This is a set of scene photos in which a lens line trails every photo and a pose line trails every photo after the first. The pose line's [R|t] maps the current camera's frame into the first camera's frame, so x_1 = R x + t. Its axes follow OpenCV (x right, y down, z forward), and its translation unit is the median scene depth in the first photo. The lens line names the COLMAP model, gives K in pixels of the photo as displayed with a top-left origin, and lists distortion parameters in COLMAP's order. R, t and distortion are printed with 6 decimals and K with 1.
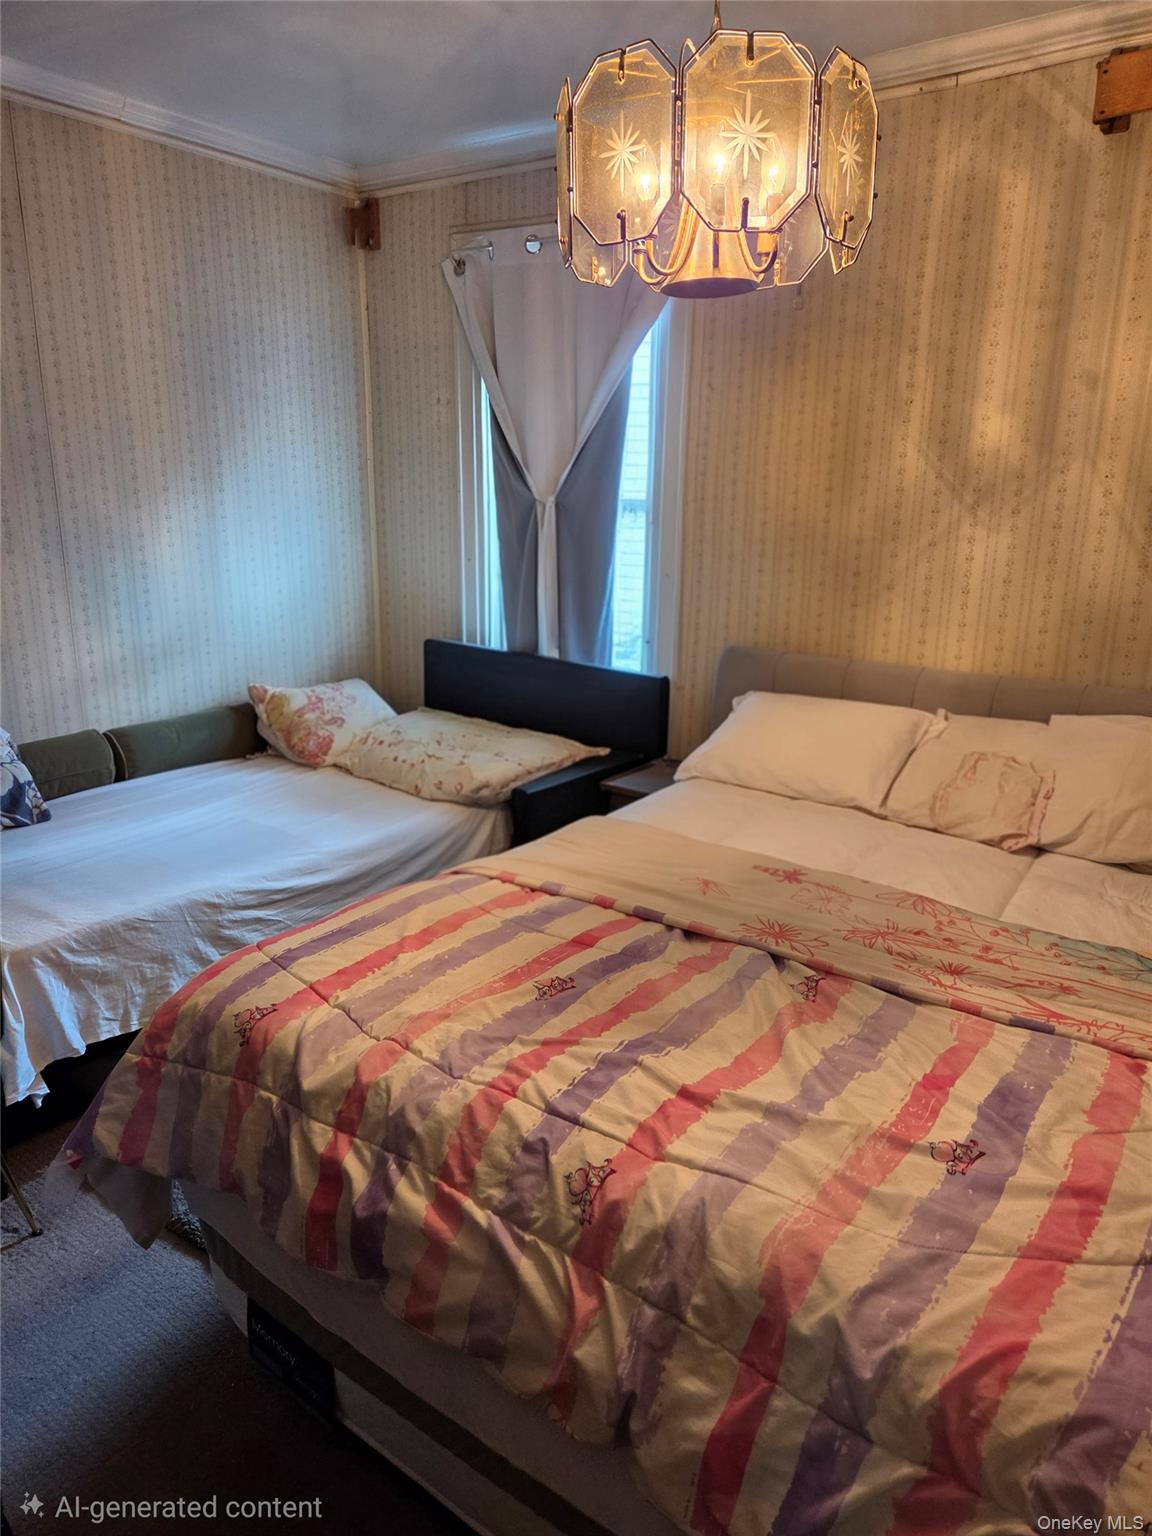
lens RADIAL K [[1026.4, 0, 576.0], [0, 1026.4, 768.0], [0, 0, 1]] dist [0.054560, -0.044082]
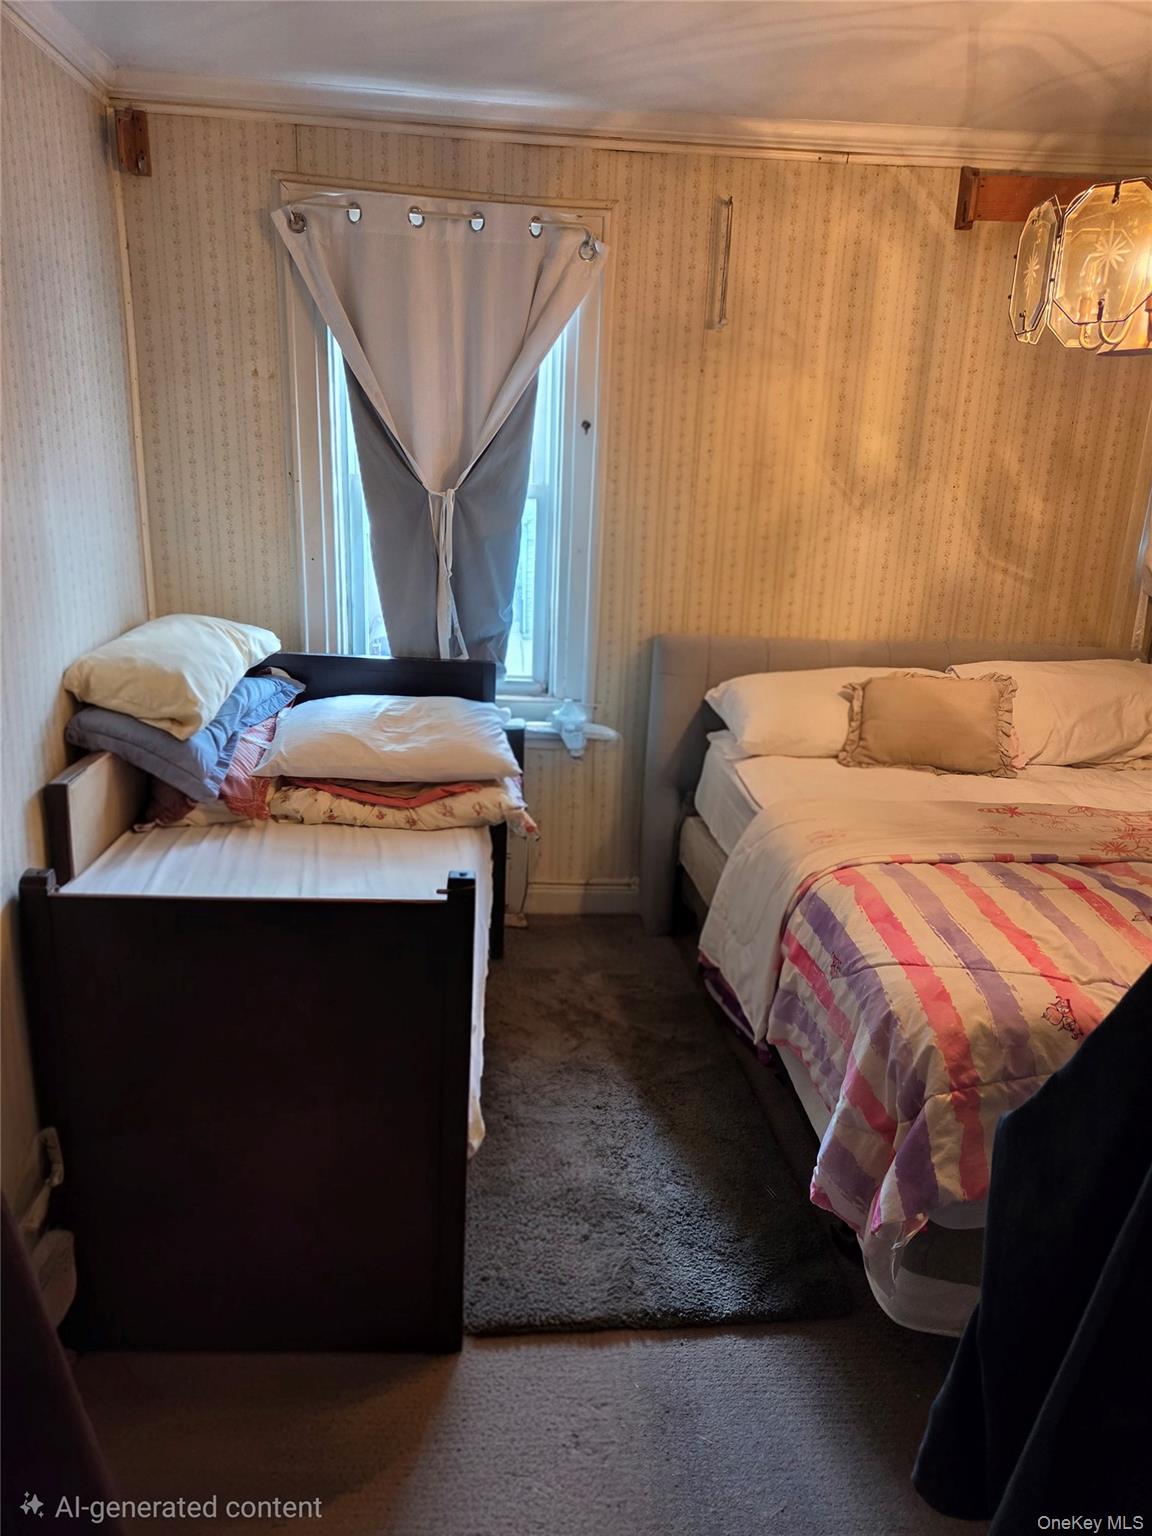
lens RADIAL K [[1019.6, 0, 601.5], [0, 1019.6, 763.8], [0, 0, 1]] dist [0.072436, -0.062901]
pose [[0.770433, -0.158105, 0.617605, -0.692564], [0.142639, 0.986950, 0.074721, -0.086803], [-0.621359, 0.030527, 0.782931, 0.236435]]
